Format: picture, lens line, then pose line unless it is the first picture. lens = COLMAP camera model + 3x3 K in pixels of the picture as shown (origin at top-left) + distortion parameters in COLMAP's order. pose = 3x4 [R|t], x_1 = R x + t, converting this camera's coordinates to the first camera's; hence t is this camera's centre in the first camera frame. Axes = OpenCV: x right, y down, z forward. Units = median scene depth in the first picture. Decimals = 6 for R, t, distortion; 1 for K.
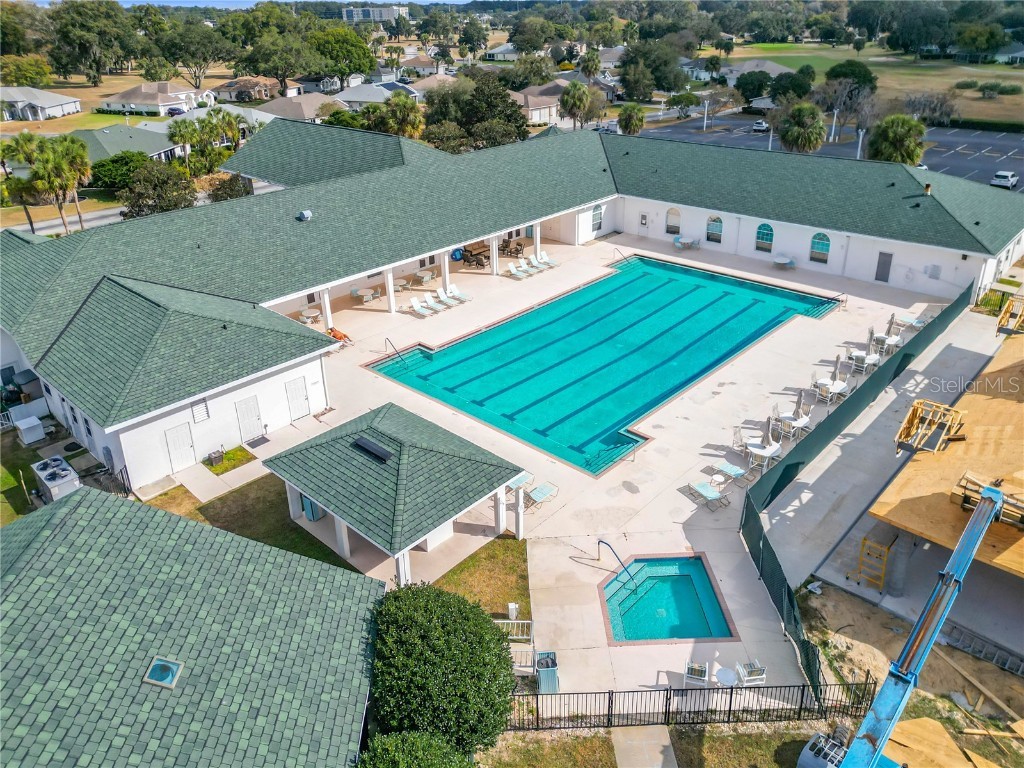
lens RADIAL K [[728.9, 0, 512.0], [0, 728.9, 384.0], [0, 0, 1]] dist [0.054074, -0.004431]
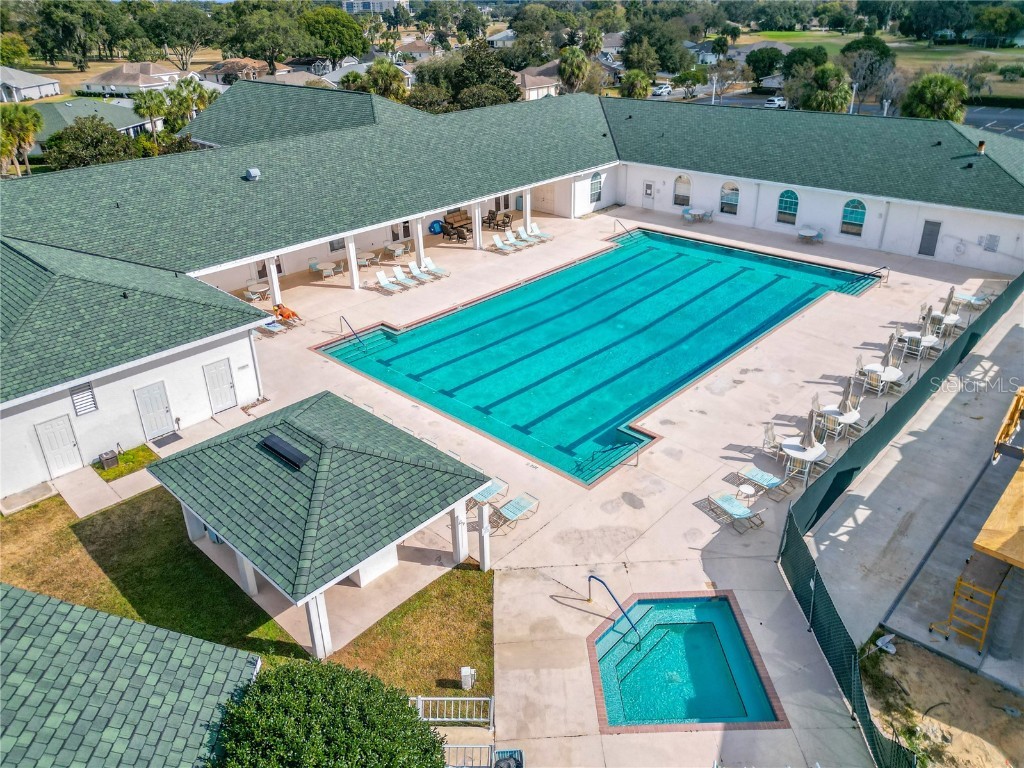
lens RADIAL K [[728.9, 0, 512.0], [0, 728.9, 384.0], [0, 0, 1]] dist [0.054074, -0.004431]
pose [[0.999990, 0.003772, -0.002194, 0.023758], [-0.003765, 0.999989, 0.002892, 0.010925], [0.002205, -0.002884, 0.999993, 0.150189]]
